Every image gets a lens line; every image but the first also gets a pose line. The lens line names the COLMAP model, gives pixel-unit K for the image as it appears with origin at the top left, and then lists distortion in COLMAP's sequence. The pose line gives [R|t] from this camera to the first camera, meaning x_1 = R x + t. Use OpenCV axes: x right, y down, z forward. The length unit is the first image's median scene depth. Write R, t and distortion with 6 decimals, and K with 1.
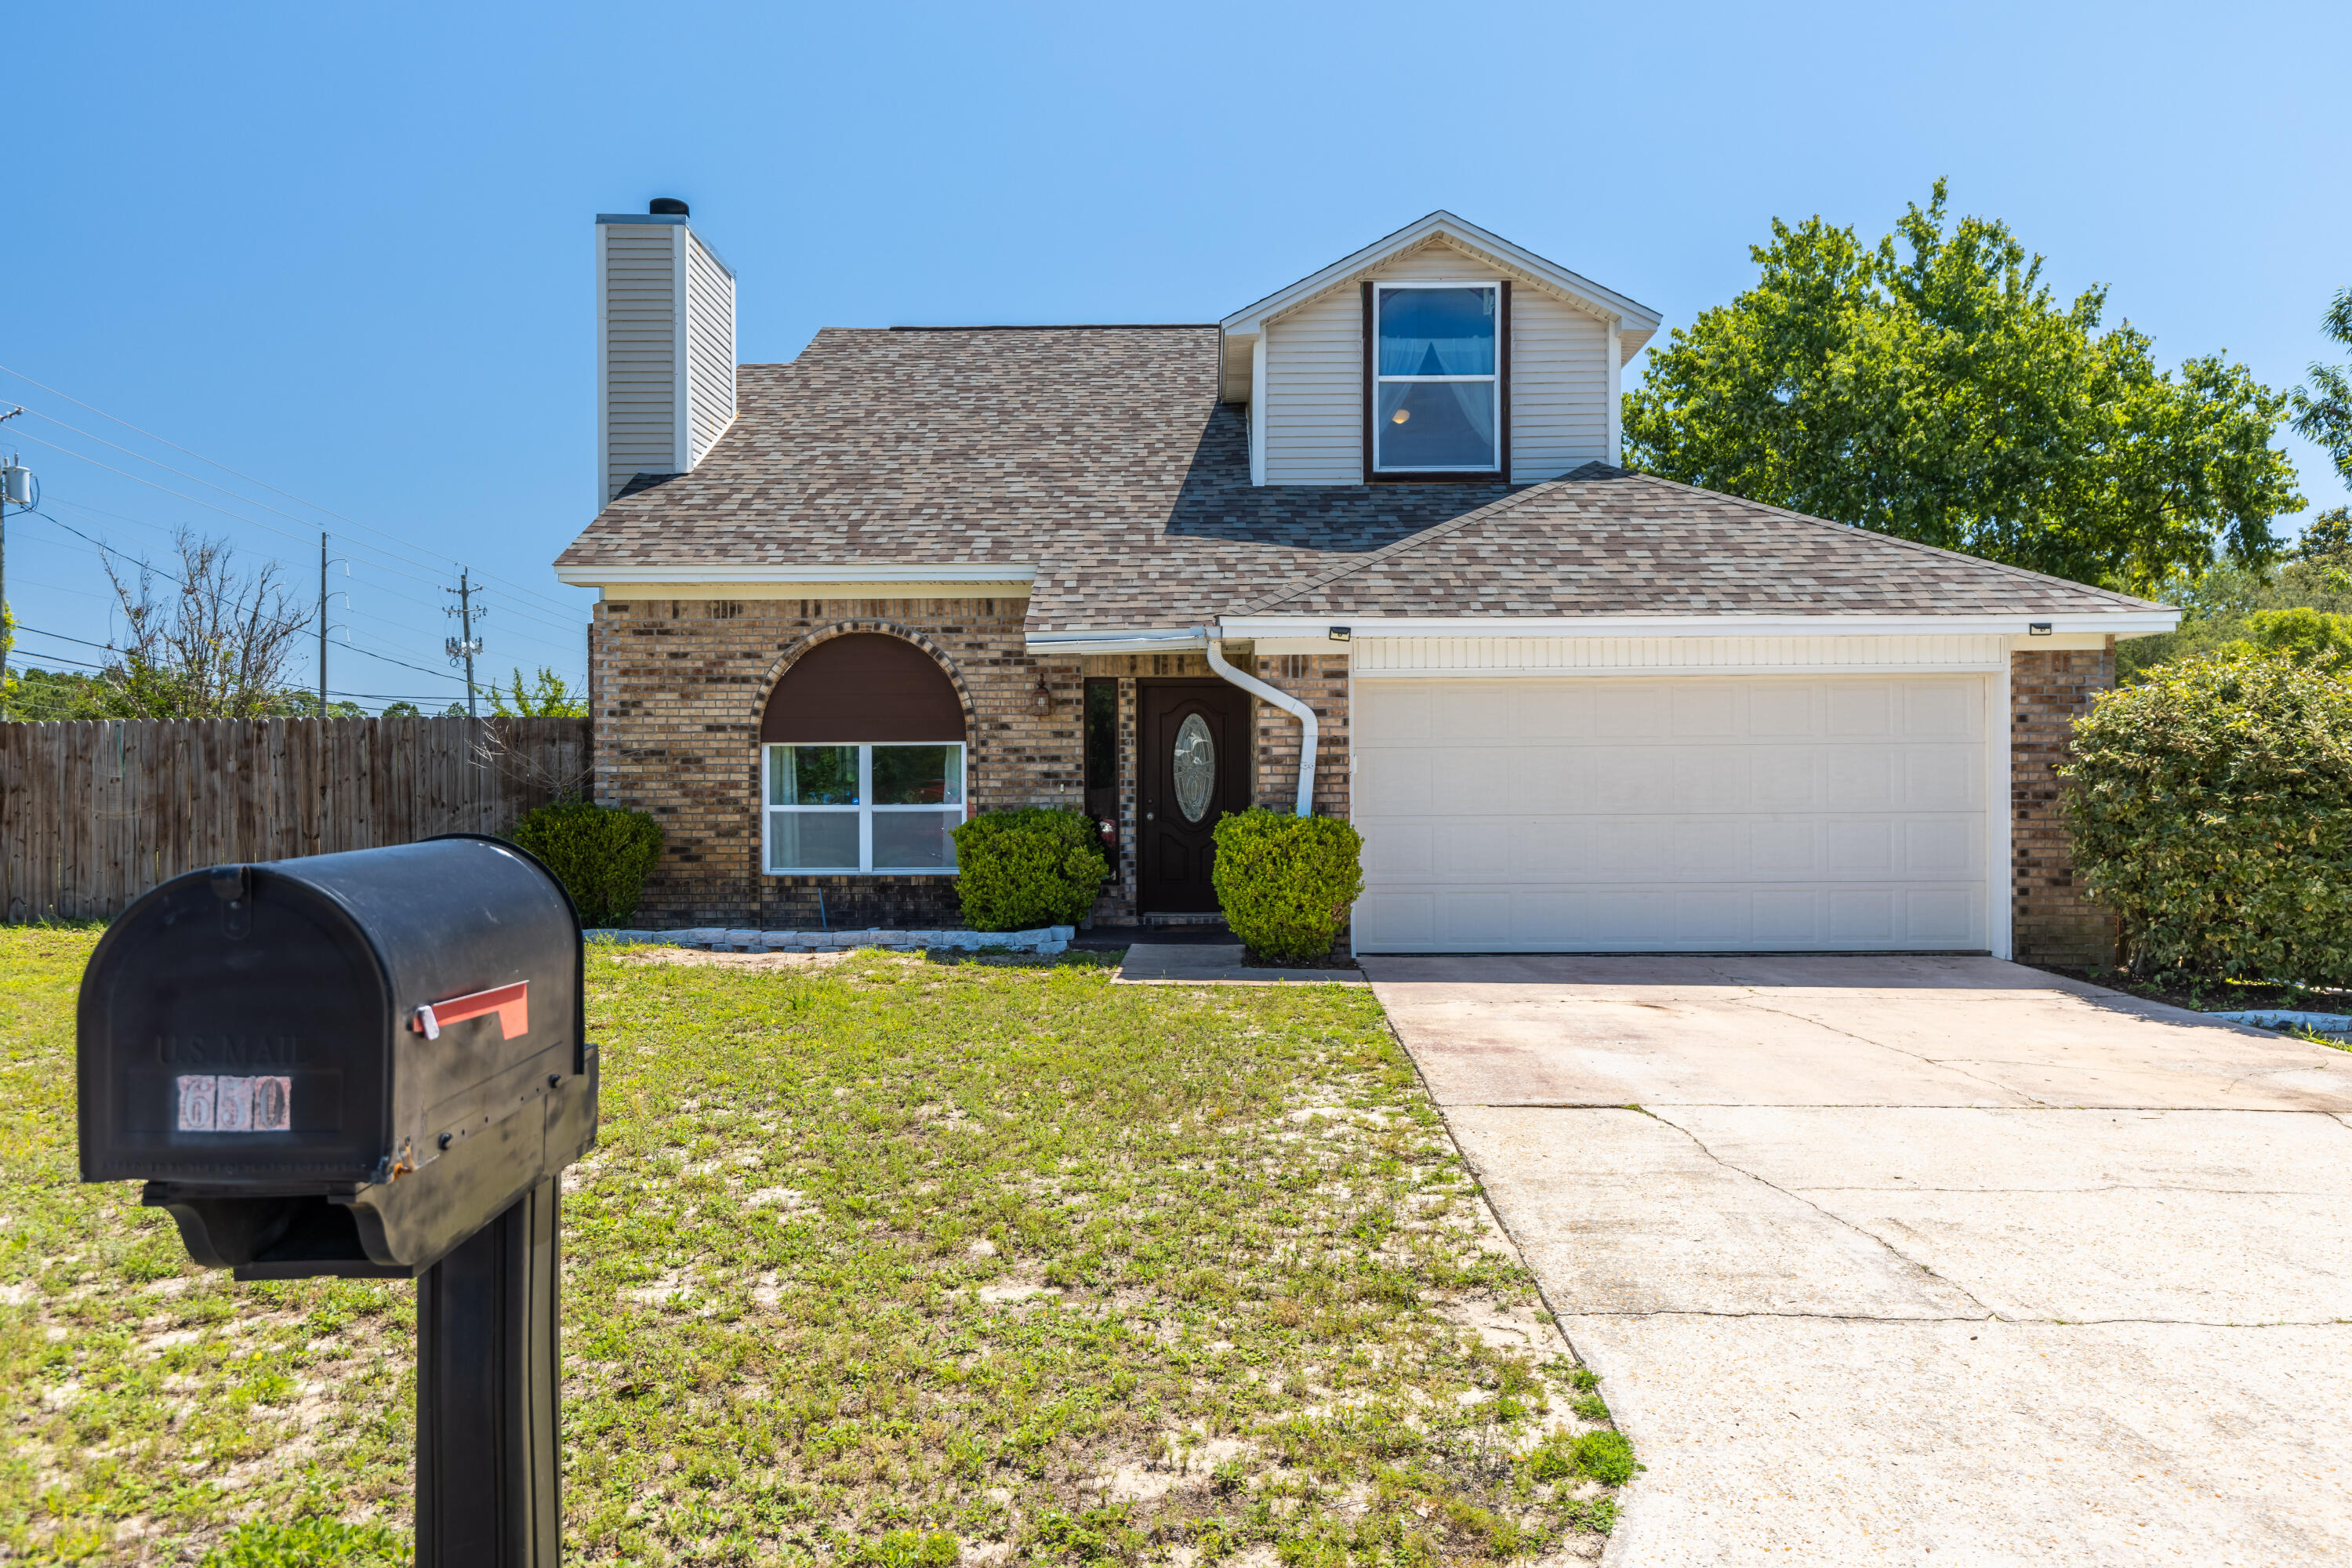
lens RADIAL K [[1536.6, 0, 1175.2], [0, 1536.6, 787.6], [0, 0, 1]] dist [0.002682, -0.000708]
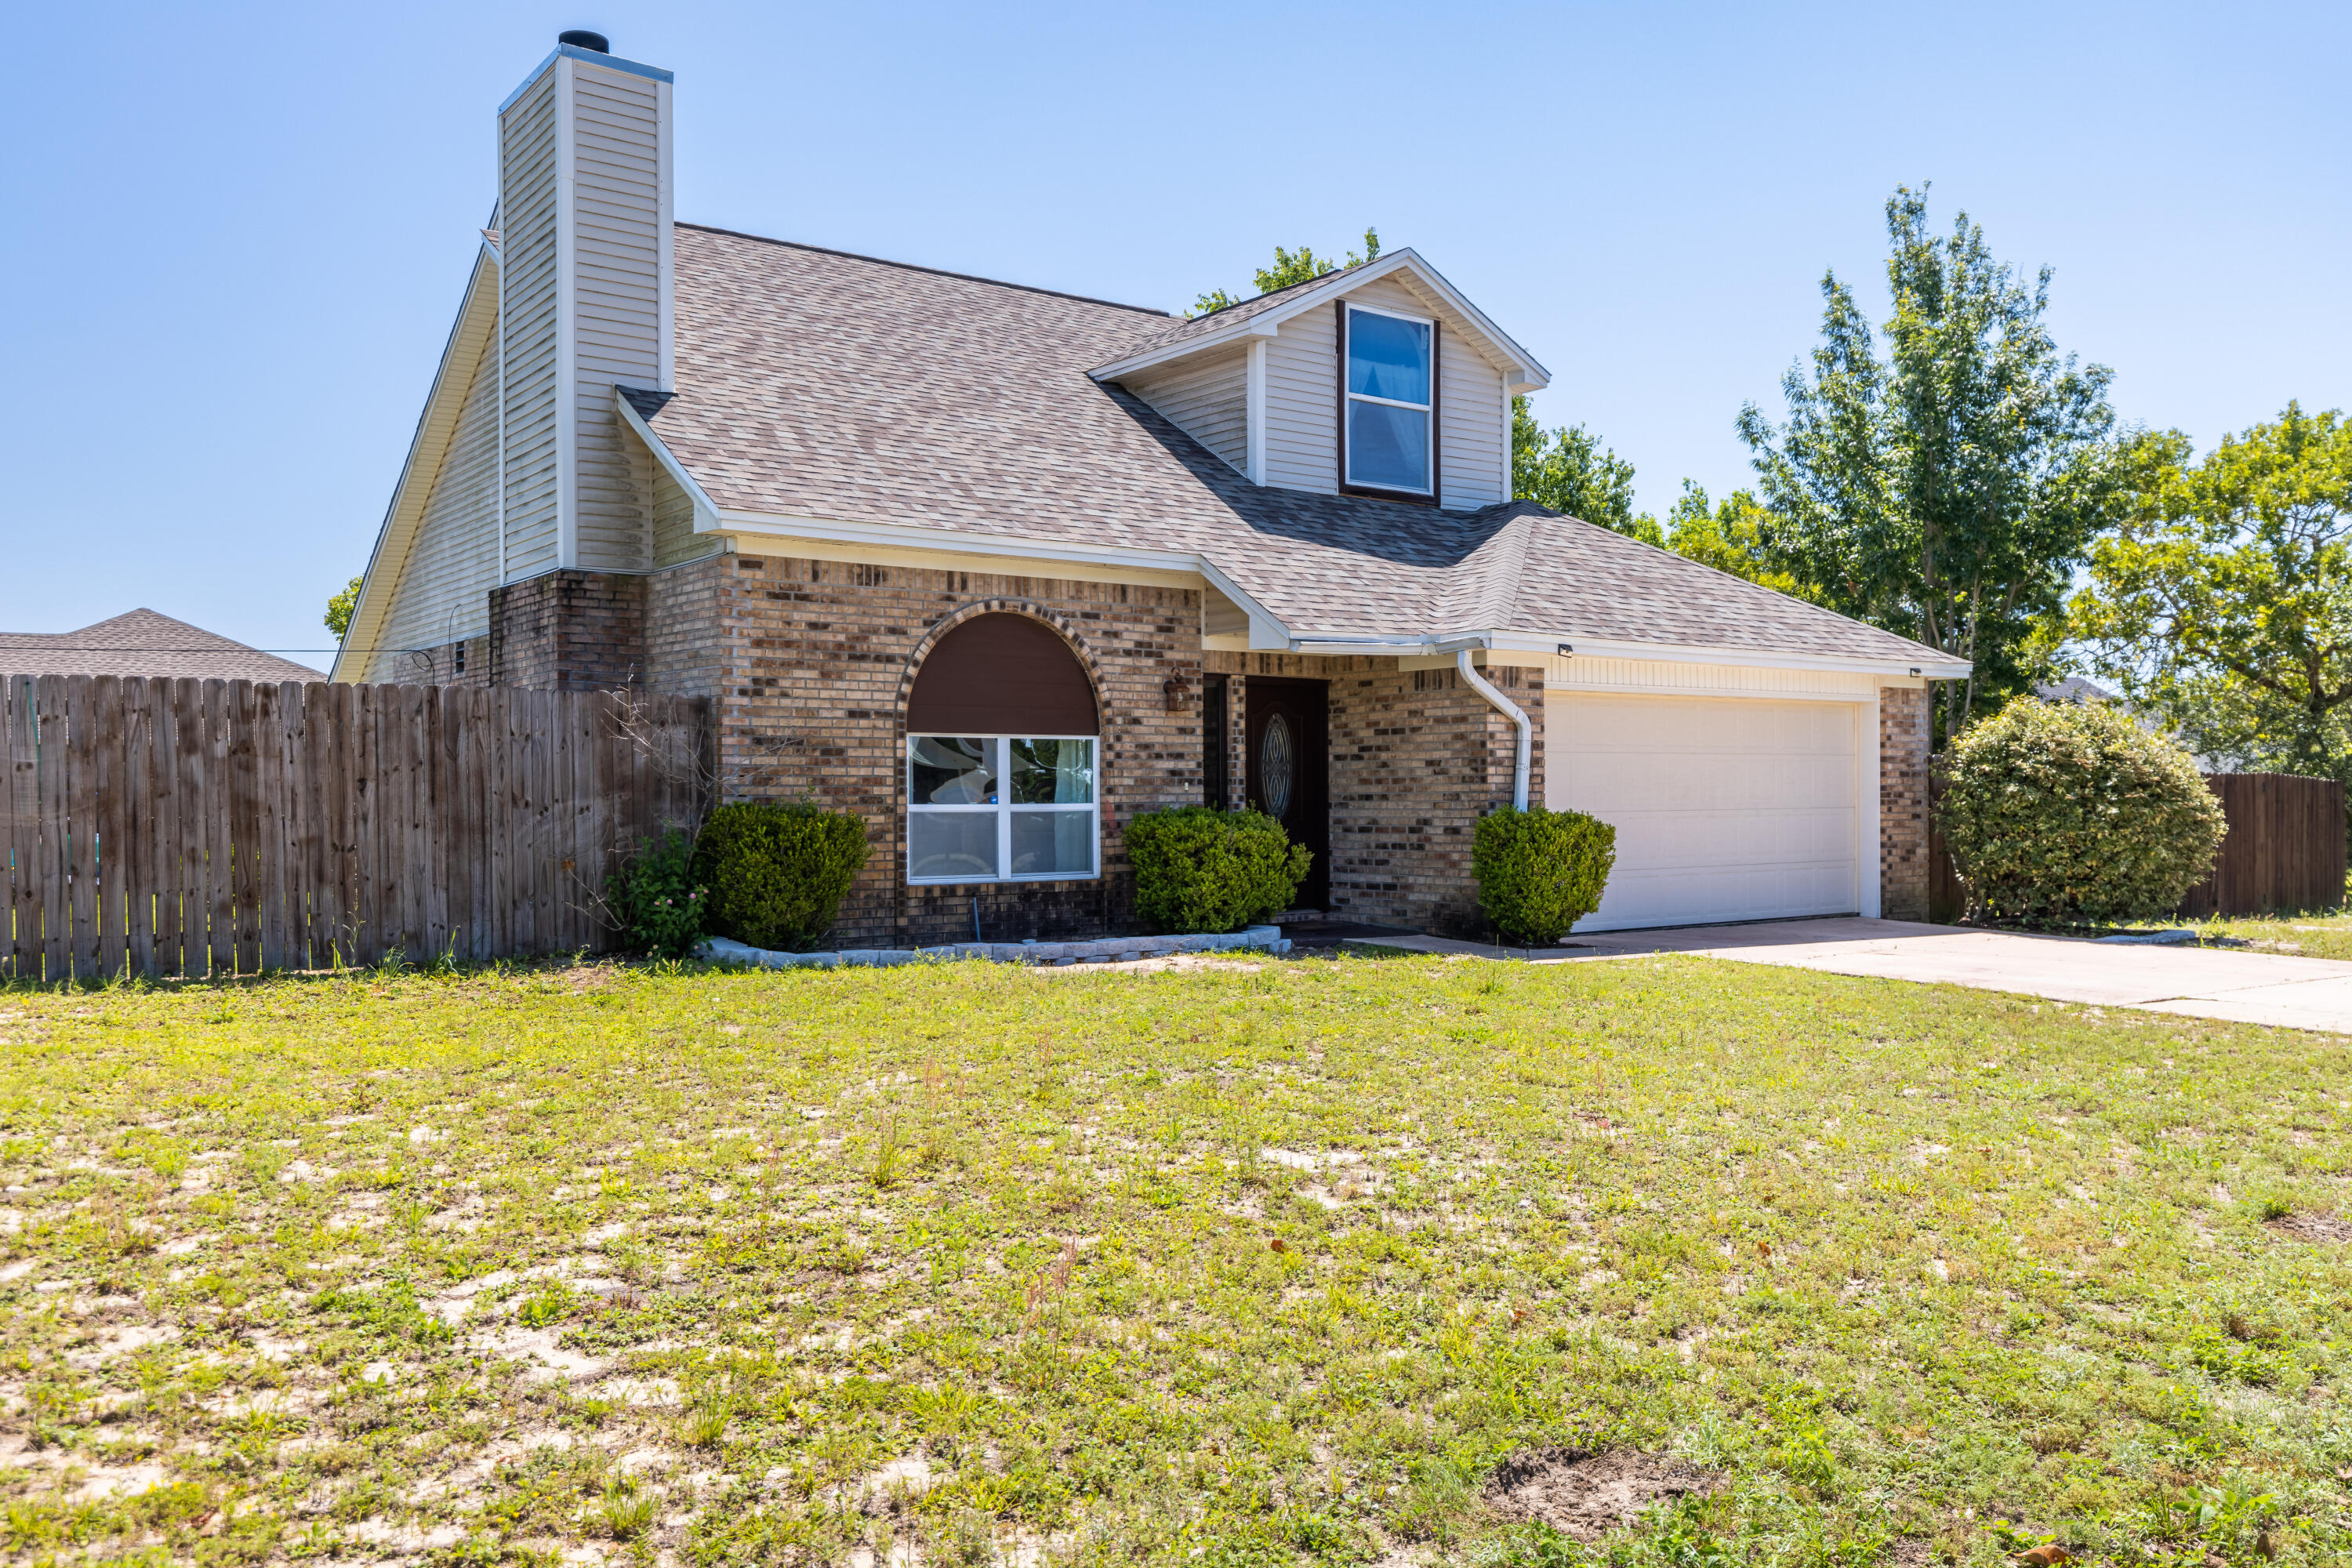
lens RADIAL K [[1887.4, 0, 1176.1], [0, 1887.4, 791.7], [0, 0, 1]] dist [0.009211, 0.001828]
pose [[0.792198, 0.003686, 0.610253, -0.798856], [-0.002337, 0.999993, -0.003007, 0.007106], [-0.610260, 0.000956, 0.792201, 0.064159]]
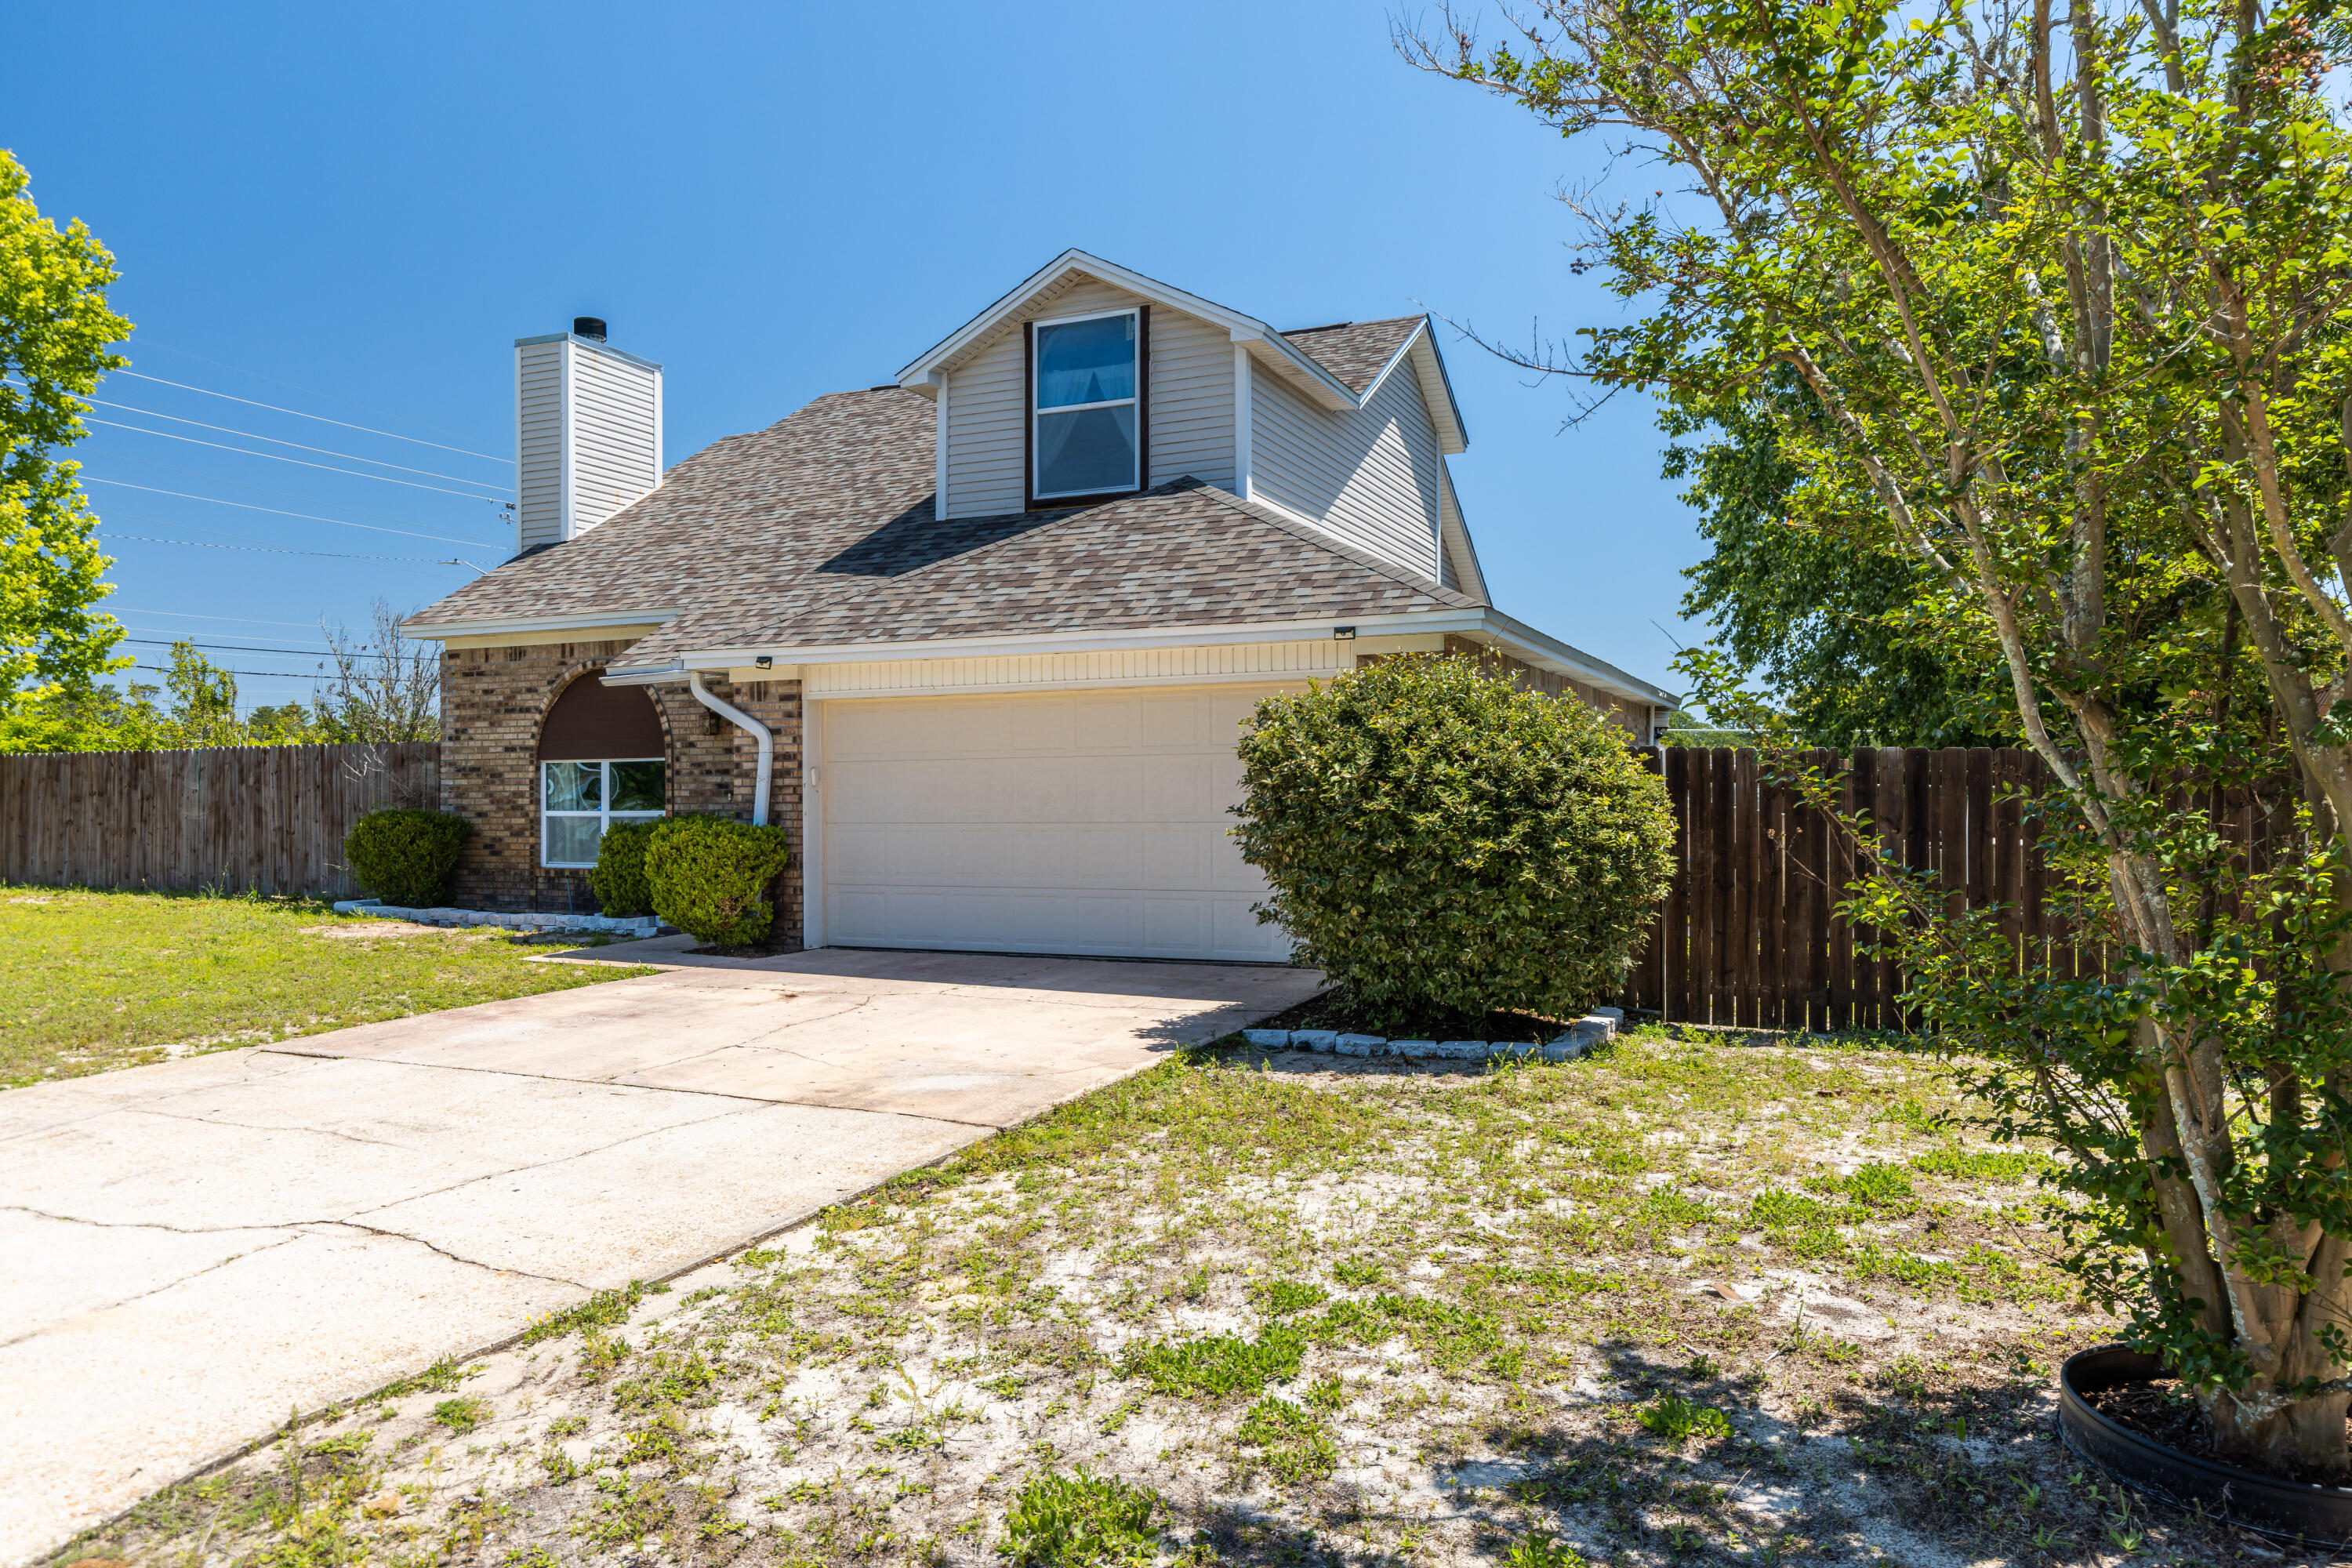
lens RADIAL K [[1551.8, 0, 1176.5], [0, 1551.8, 788.0], [0, 0, 1]] dist [-0.008652, -0.000905]
pose [[0.920639, -0.002838, -0.390405, 0.691823], [0.002732, 0.999996, -0.000827, -0.004616], [0.390406, -0.000305, 0.920643, 0.052302]]
